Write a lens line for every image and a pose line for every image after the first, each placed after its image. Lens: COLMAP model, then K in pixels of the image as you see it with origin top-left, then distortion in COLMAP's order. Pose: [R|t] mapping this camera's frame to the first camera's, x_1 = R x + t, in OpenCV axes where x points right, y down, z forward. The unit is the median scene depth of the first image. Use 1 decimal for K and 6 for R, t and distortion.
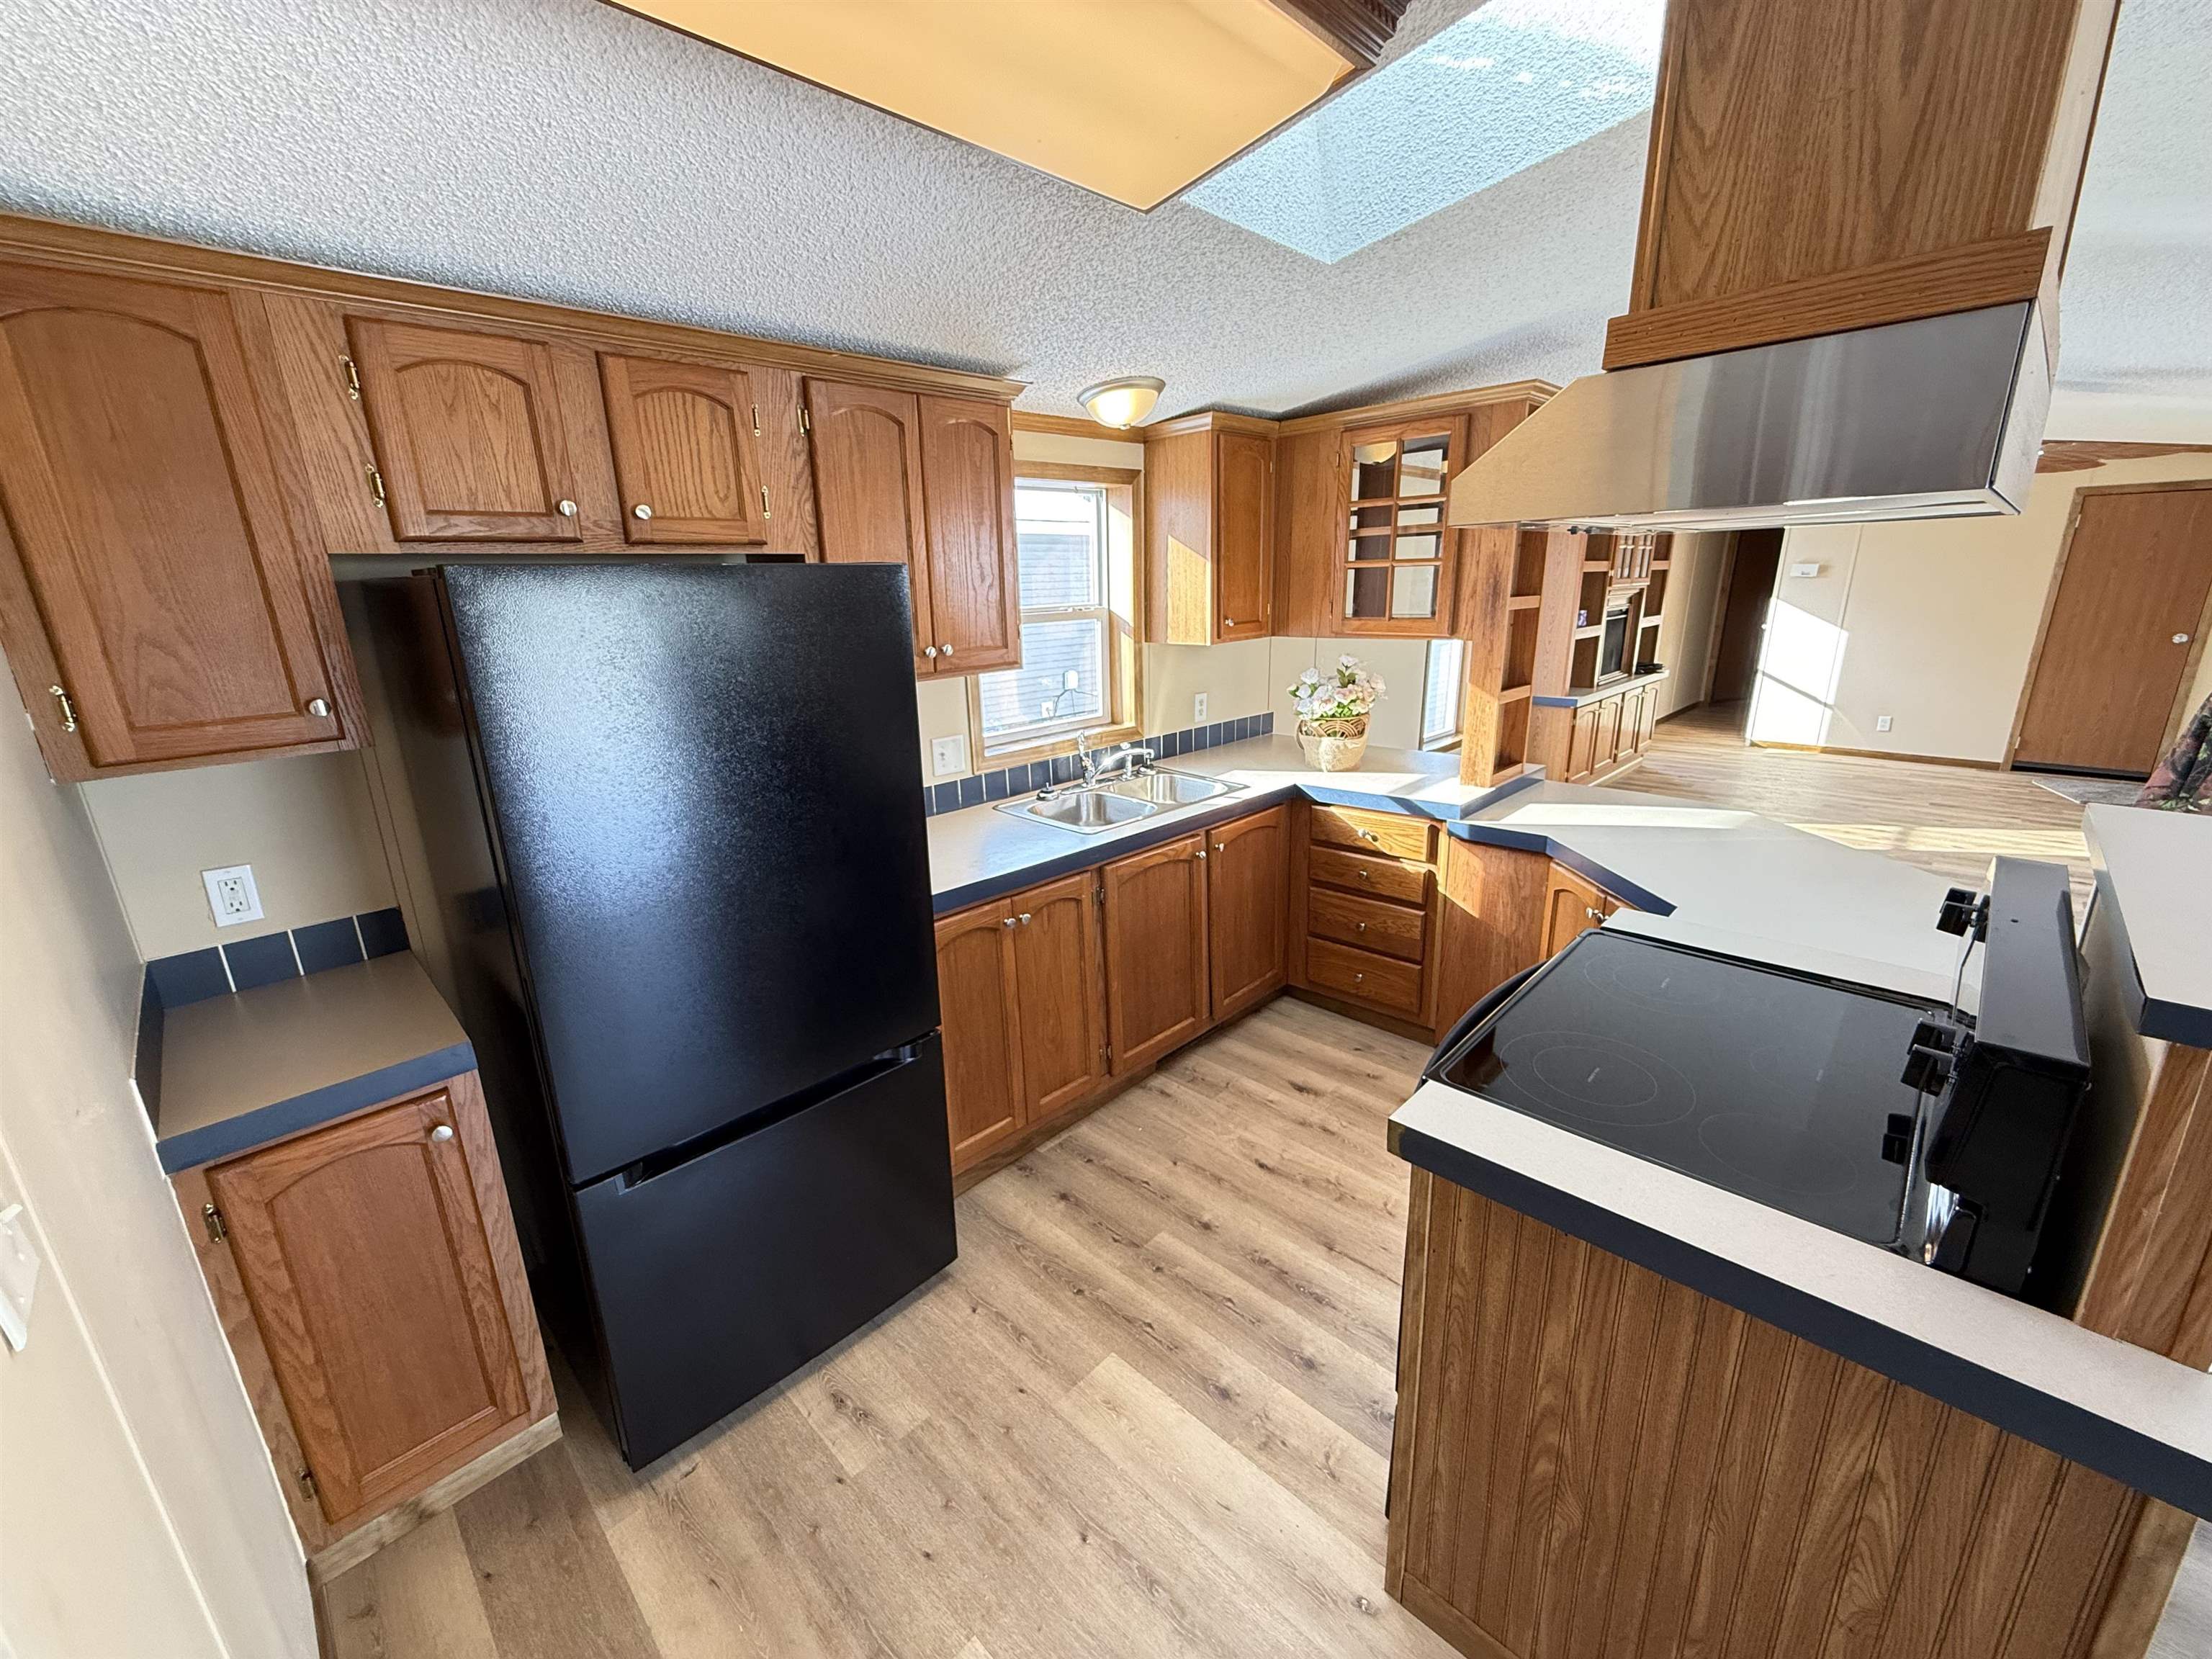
lens RADIAL K [[888.7, 0, 1103.1], [0, 888.7, 837.3], [0, 0, 1]] dist [-0.002766, -0.000210]
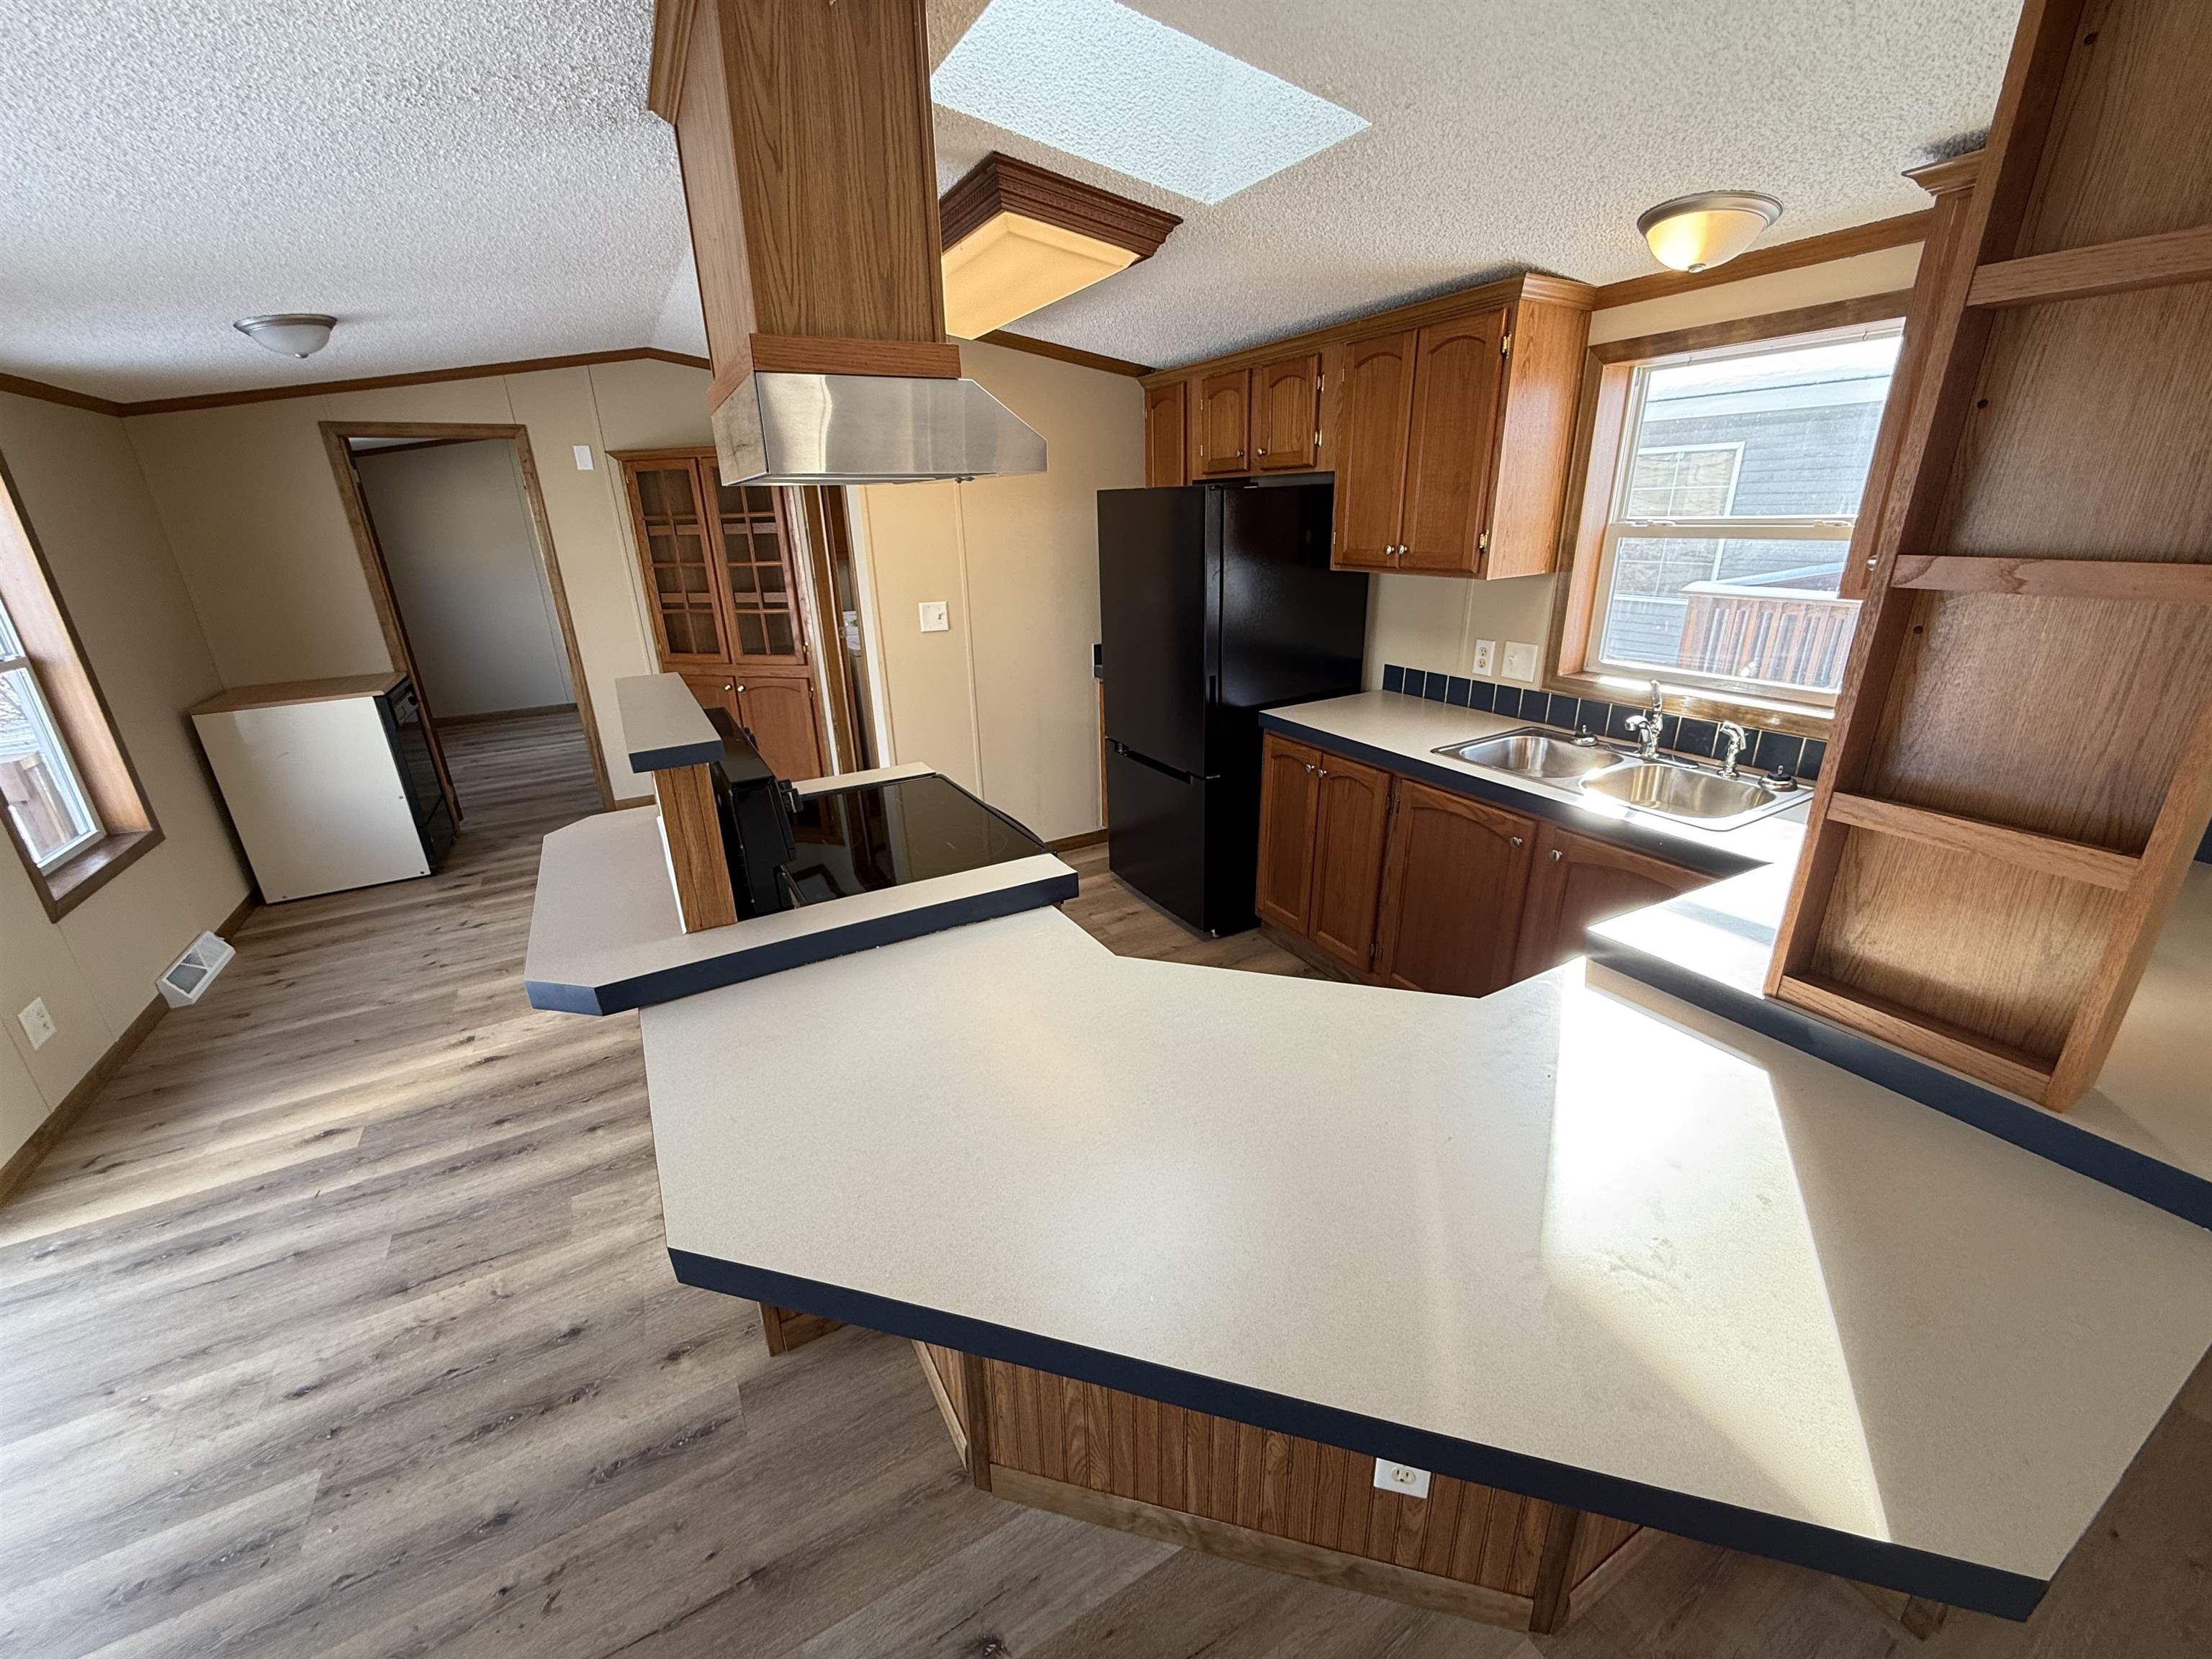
lens RADIAL K [[888.7, 0, 1101.5], [0, 888.7, 817.2], [0, 0, 1]] dist [-0.002766, -0.000210]
pose [[-0.273753, 0.377268, -0.884719, 1.022217], [-0.227672, 0.868296, 0.440712, -0.305882], [0.934465, 0.322072, -0.151805, 0.842381]]
